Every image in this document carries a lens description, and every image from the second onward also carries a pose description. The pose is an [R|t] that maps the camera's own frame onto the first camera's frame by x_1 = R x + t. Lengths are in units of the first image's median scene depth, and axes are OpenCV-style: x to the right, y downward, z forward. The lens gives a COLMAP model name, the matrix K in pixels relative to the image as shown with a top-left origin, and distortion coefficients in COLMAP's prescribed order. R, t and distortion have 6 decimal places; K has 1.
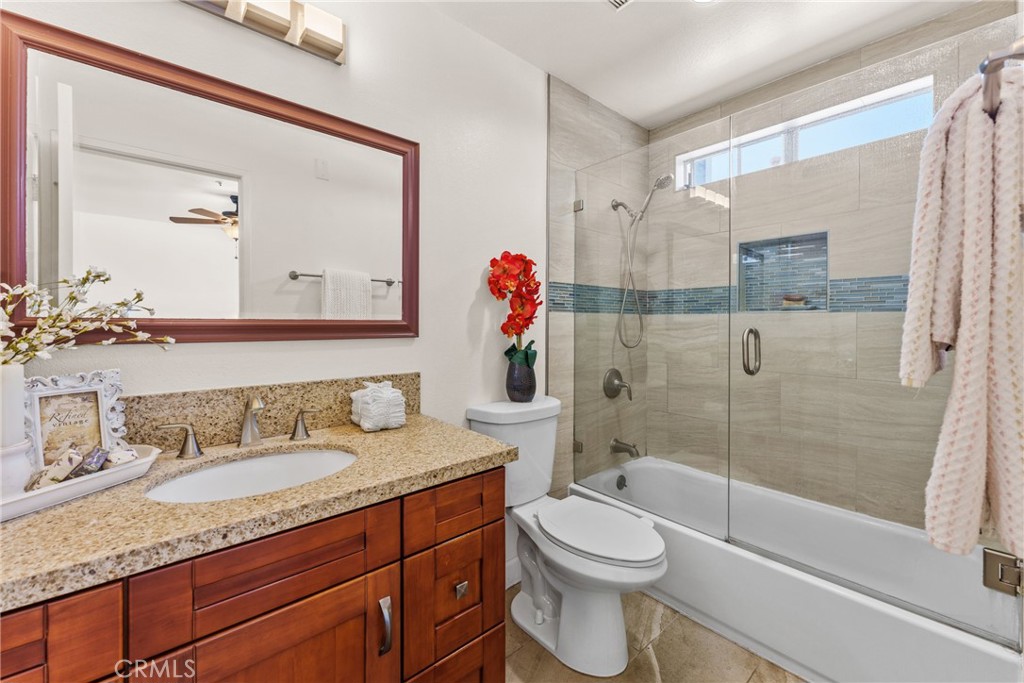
lens RADIAL K [[414.3, 0, 513.9], [0, 414.3, 326.6], [0, 0, 1]] dist [0.000145, -0.000258]
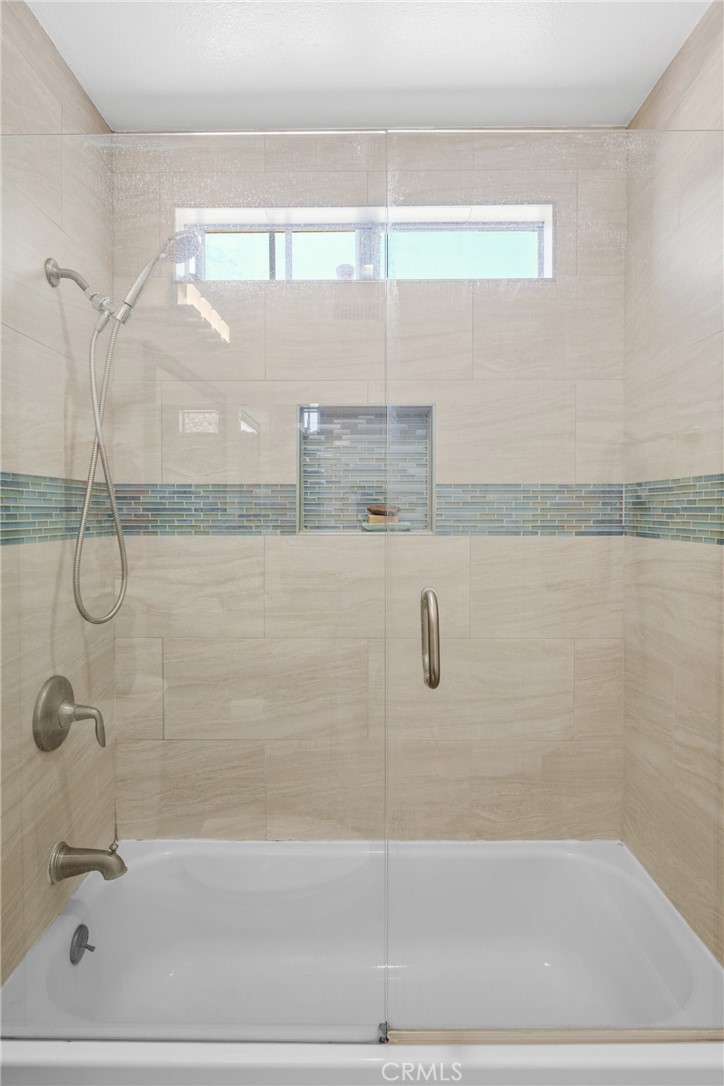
lens RADIAL K [[630.3, 0, 361.1], [0, 630.3, 523.2], [0, 0, 1]] dist [-0.005344, -0.000800]
pose [[0.663599, -0.018055, 0.747870, -0.019993], [0.009378, 0.999831, 0.015817, -0.058041], [-0.748030, -0.003483, 0.663656, 0.379607]]
